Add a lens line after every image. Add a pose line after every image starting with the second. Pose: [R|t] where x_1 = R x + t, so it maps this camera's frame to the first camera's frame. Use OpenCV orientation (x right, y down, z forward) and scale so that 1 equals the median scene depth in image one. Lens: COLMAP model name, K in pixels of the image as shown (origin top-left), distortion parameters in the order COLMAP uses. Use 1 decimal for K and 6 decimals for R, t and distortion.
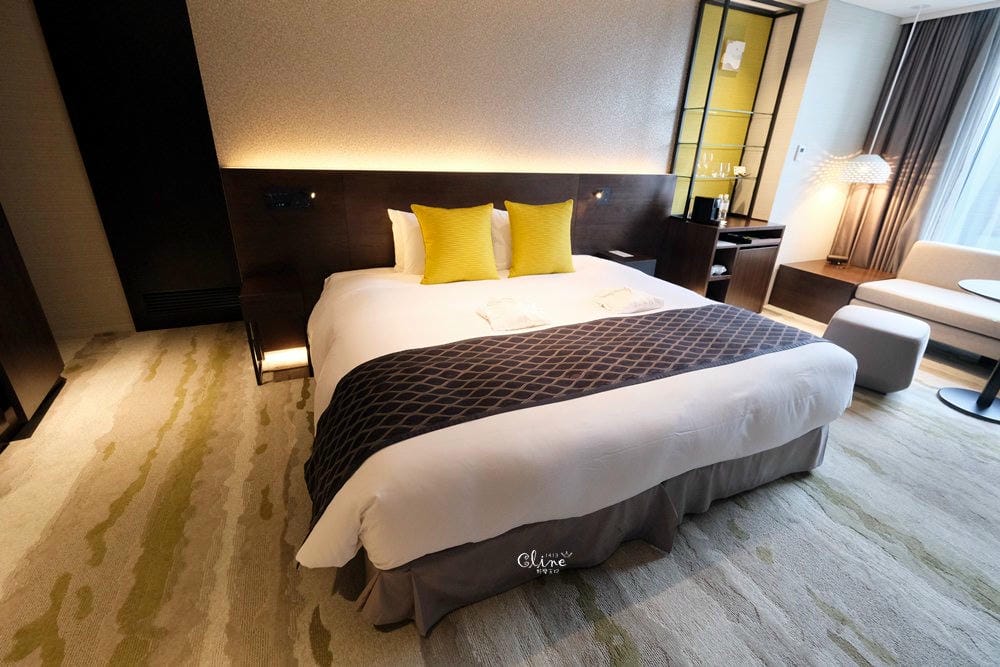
lens RADIAL K [[437.2, 0, 499.3], [0, 437.2, 330.6], [0, 0, 1]] dist [-0.001689, -0.000354]
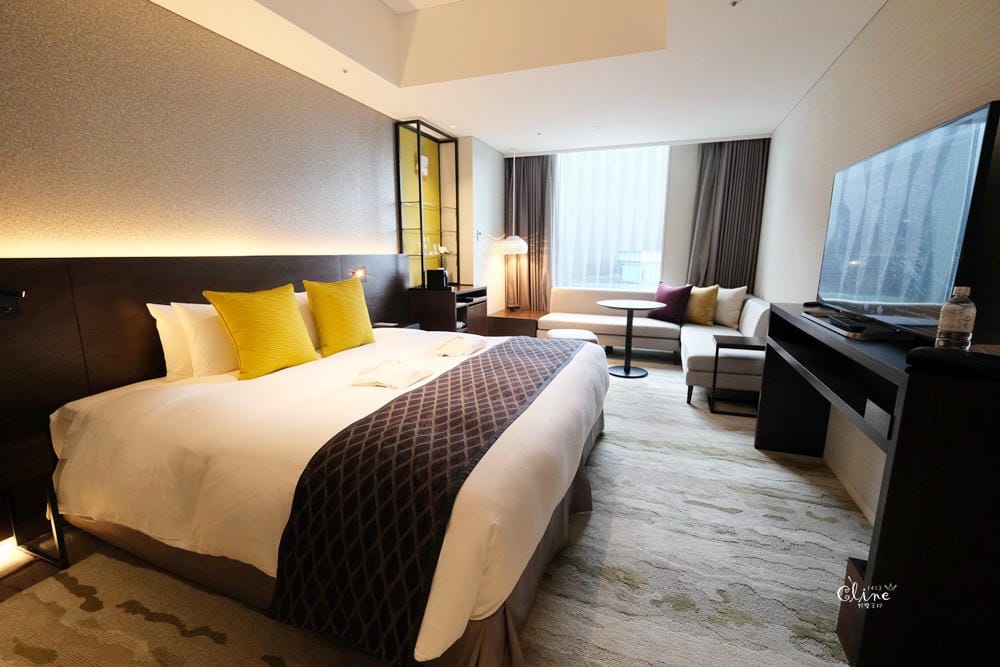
lens RADIAL K [[437.2, 0, 498.2], [0, 437.2, 331.0], [0, 0, 1]] dist [-0.001689, -0.000354]
pose [[0.711092, -0.161243, 0.684360, -0.334449], [0.295347, 0.951810, -0.082627, 0.014764], [-0.638058, 0.260879, 0.724447, 0.053514]]
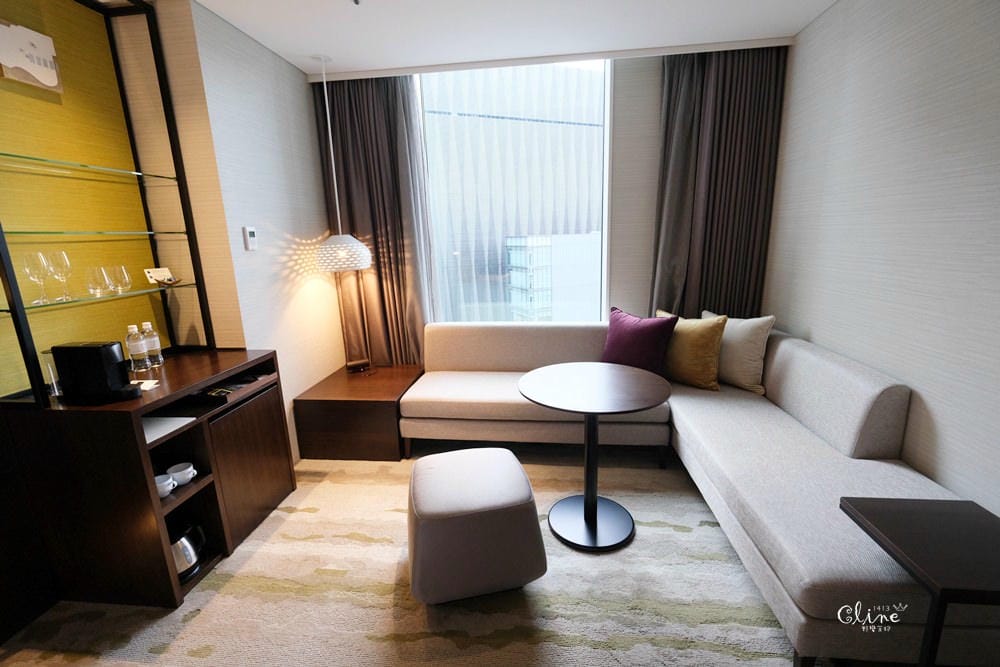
lens RADIAL K [[437.2, 0, 498.8], [0, 437.2, 334.5], [0, 0, 1]] dist [-0.001689, -0.000354]
pose [[0.511712, -0.240957, 0.824676, 0.409590], [0.382372, 0.923435, 0.032551, -0.208706], [-0.769378, 0.298676, 0.564668, 0.526611]]
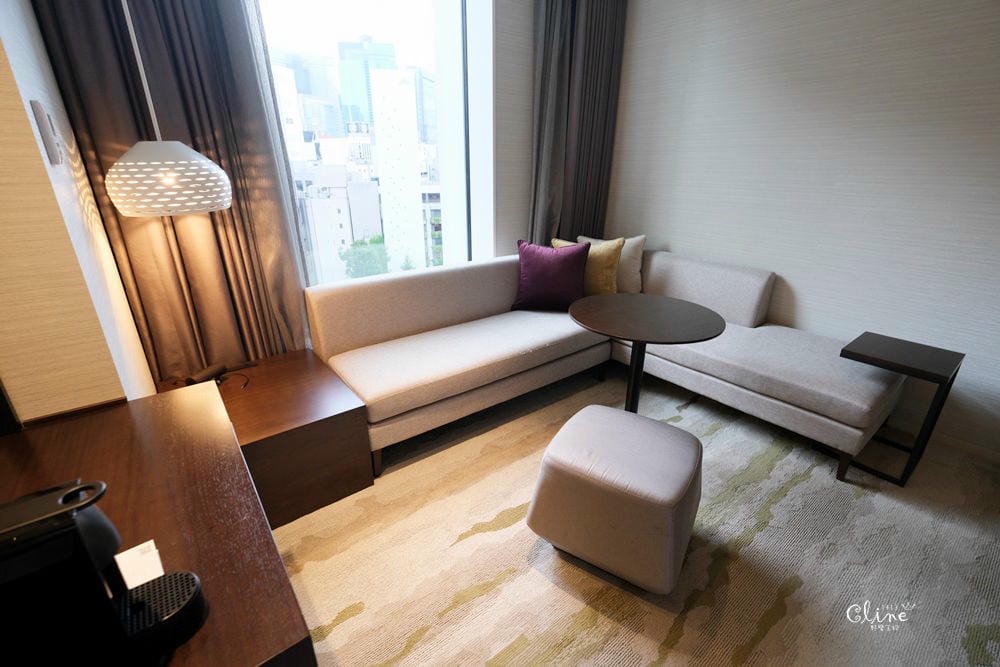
lens RADIAL K [[437.2, 0, 499.2], [0, 437.2, 332.3], [0, 0, 1]] dist [-0.001689, -0.000354]
pose [[-0.239771, -0.388484, 0.889713, 0.460736], [0.369172, 0.811116, 0.453655, -0.427470], [-0.897898, 0.437231, -0.051065, 1.063982]]
